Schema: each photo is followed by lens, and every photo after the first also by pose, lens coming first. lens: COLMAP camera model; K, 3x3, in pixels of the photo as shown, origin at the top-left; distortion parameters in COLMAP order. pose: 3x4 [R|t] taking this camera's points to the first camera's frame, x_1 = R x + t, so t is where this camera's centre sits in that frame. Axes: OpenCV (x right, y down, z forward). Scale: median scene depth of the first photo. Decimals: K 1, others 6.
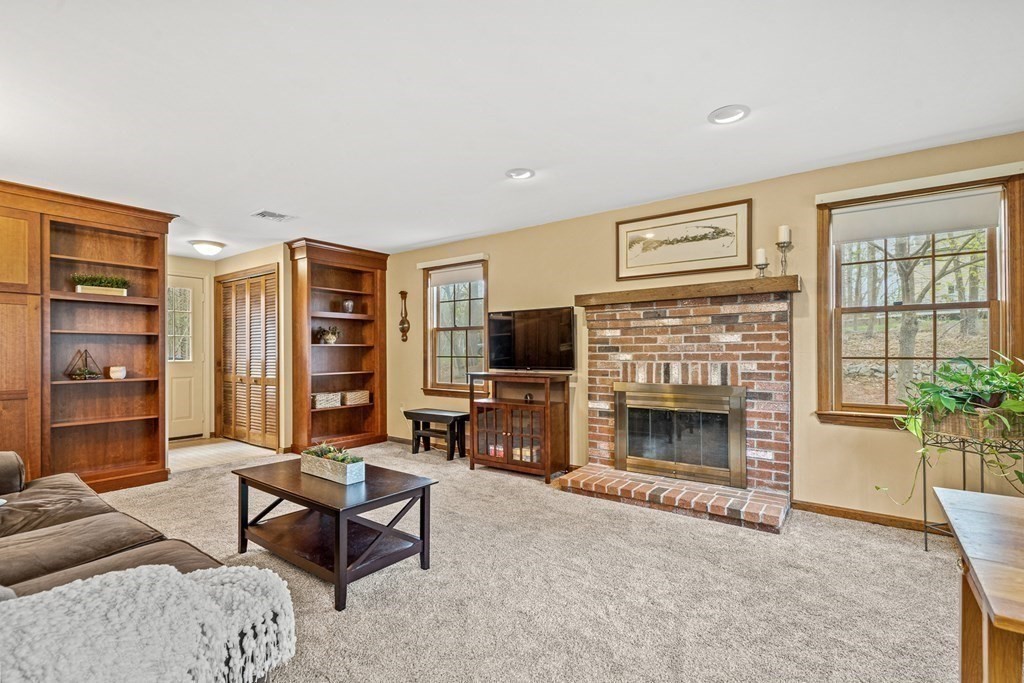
lens RADIAL K [[475.5, 0, 514.7], [0, 475.5, 347.4], [0, 0, 1]] dist [0.004278, -0.000114]
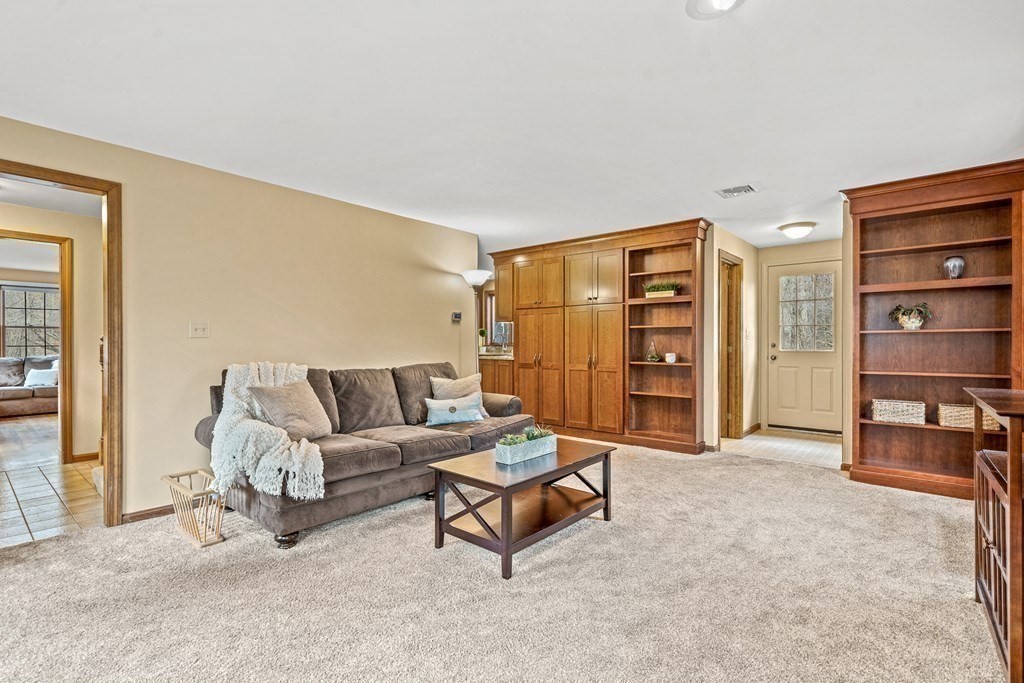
lens RADIAL K [[475.5, 0, 515.8], [0, 475.5, 342.8], [0, 0, 1]] dist [0.004278, -0.000114]
pose [[-0.066774, -0.000319, -0.997768, 0.442058], [0.006804, 0.999977, -0.000775, 0.011780], [0.997745, -0.006840, -0.066771, 0.668877]]
